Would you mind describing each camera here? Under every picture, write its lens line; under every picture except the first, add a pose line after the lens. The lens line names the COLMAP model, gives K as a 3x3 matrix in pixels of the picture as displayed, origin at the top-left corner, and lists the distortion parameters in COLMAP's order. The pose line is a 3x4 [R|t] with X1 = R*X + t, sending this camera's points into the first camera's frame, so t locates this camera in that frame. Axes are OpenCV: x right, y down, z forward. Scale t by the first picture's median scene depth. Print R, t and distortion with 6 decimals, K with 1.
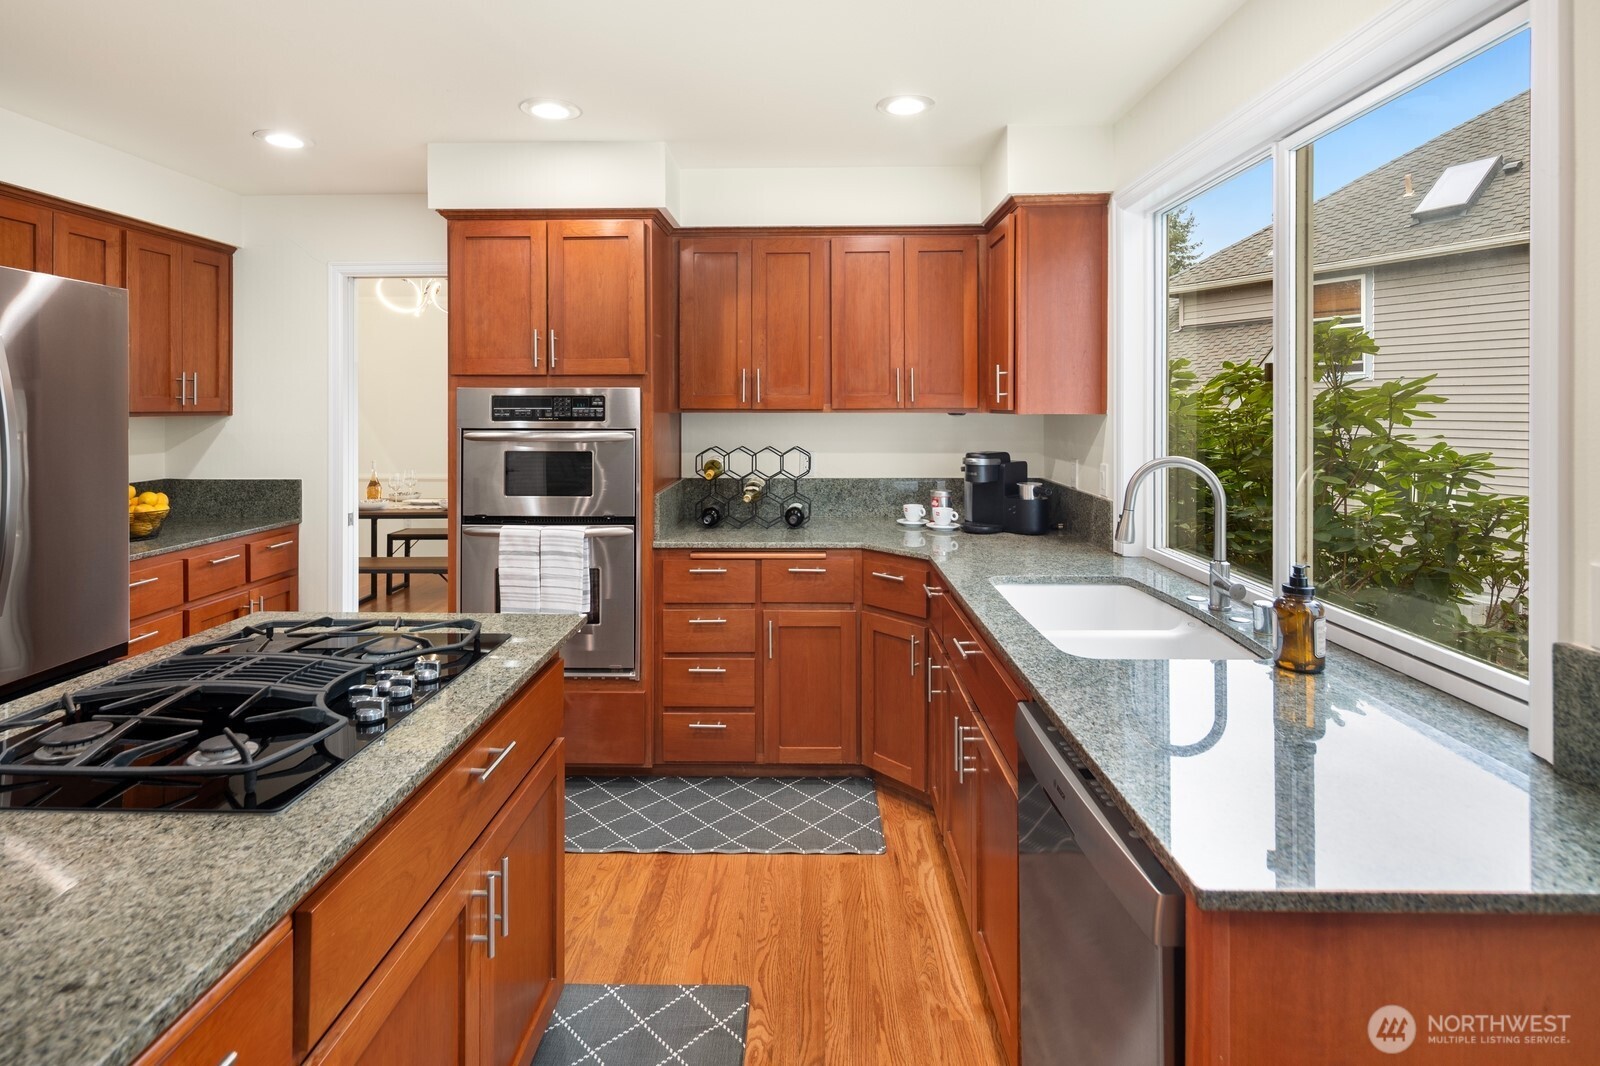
lens RADIAL K [[784.3, 0, 801.2], [0, 784.3, 407.0], [0, 0, 1]] dist [0.002239, -0.000453]
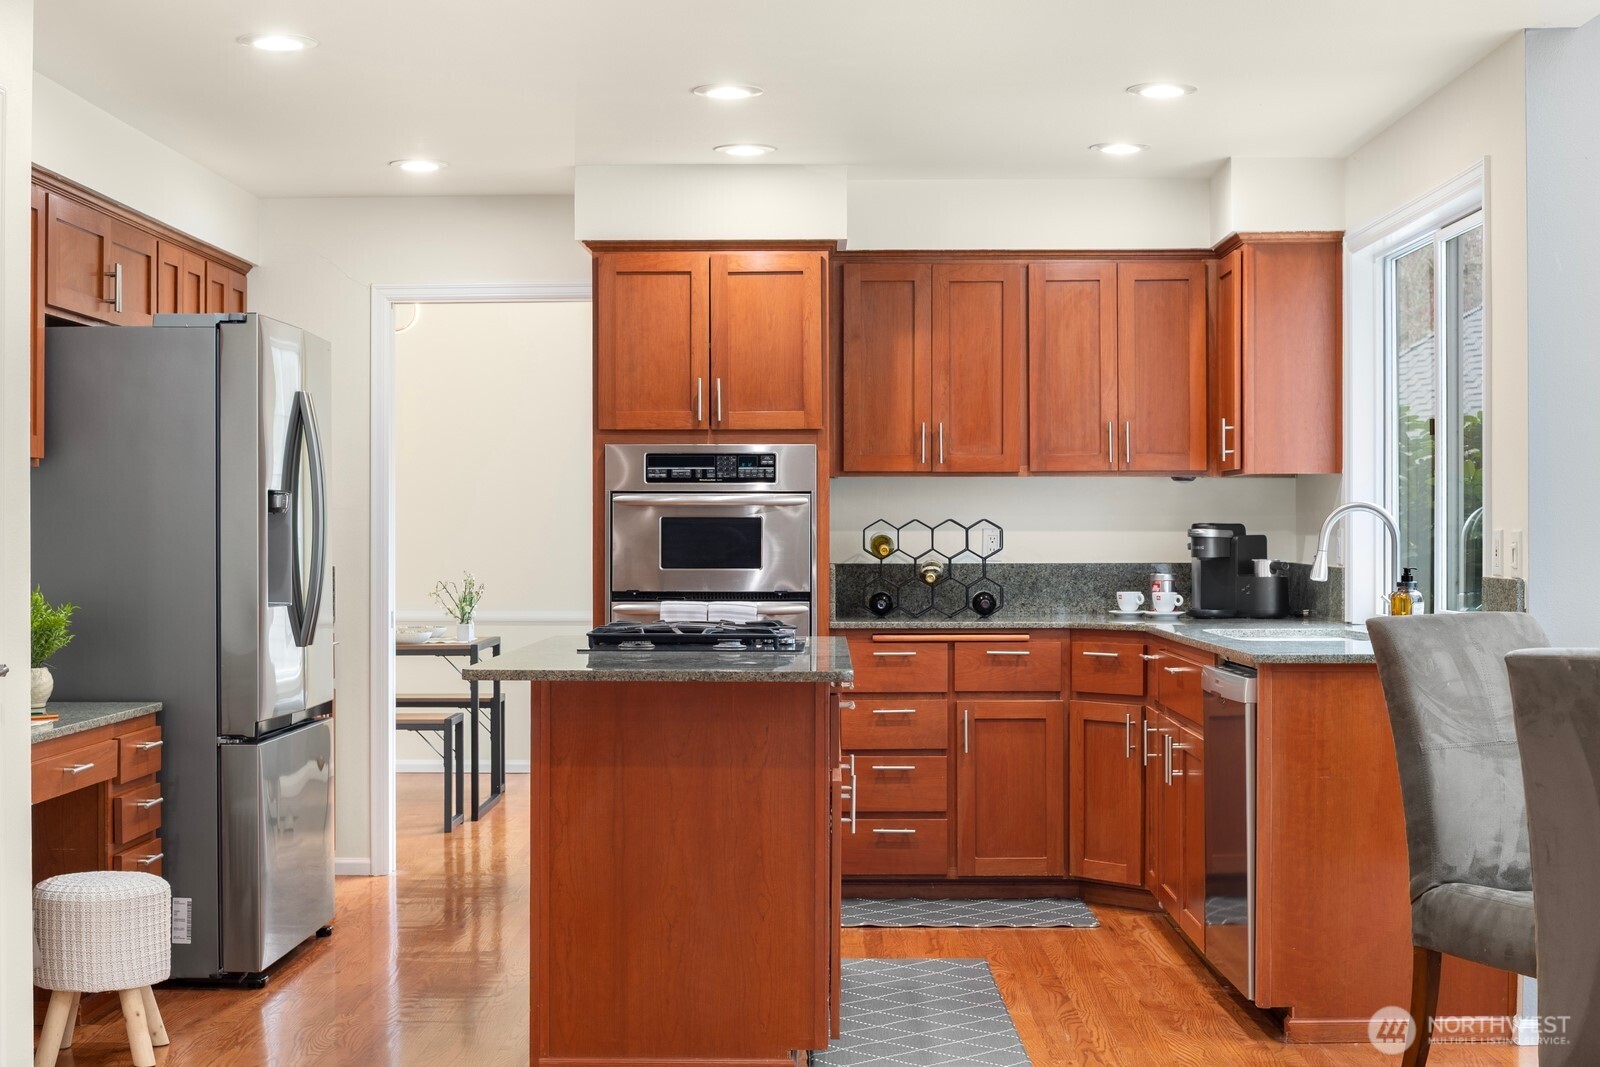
lens RADIAL K [[2383.9, 0, 800.0], [0, 2383.9, 533.5], [0, 0, 1]] dist [-0.058310, -0.065844]
pose [[0.999993, -0.000375, 0.003834, -0.220413], [0.000376, 1.000000, -0.000283, 0.070820], [-0.003834, 0.000285, 0.999993, -1.557002]]
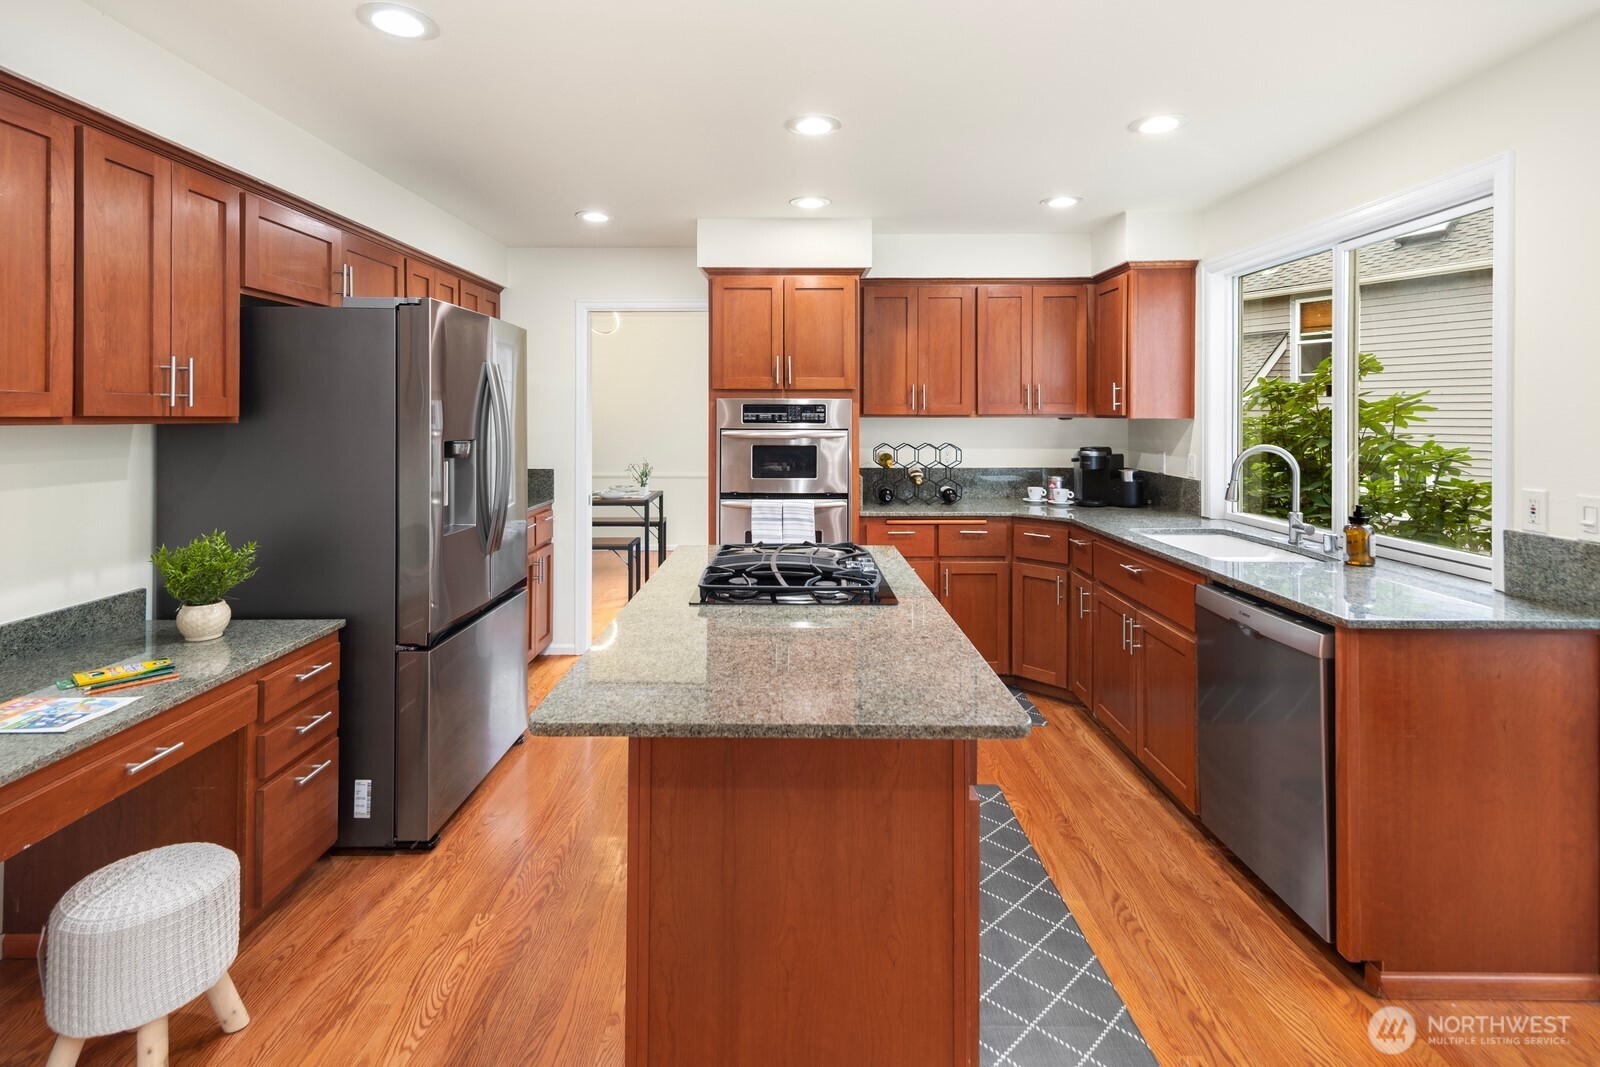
lens RADIAL K [[786.7, 0, 796.6], [0, 786.7, 415.6], [0, 0, 1]] dist [0.016535, 0.000306]
pose [[0.999756, 0.000941, 0.022059, -0.312495], [-0.000975, 0.999998, 0.001496, 0.002532], [-0.022058, -0.001517, 0.999756, -0.348029]]
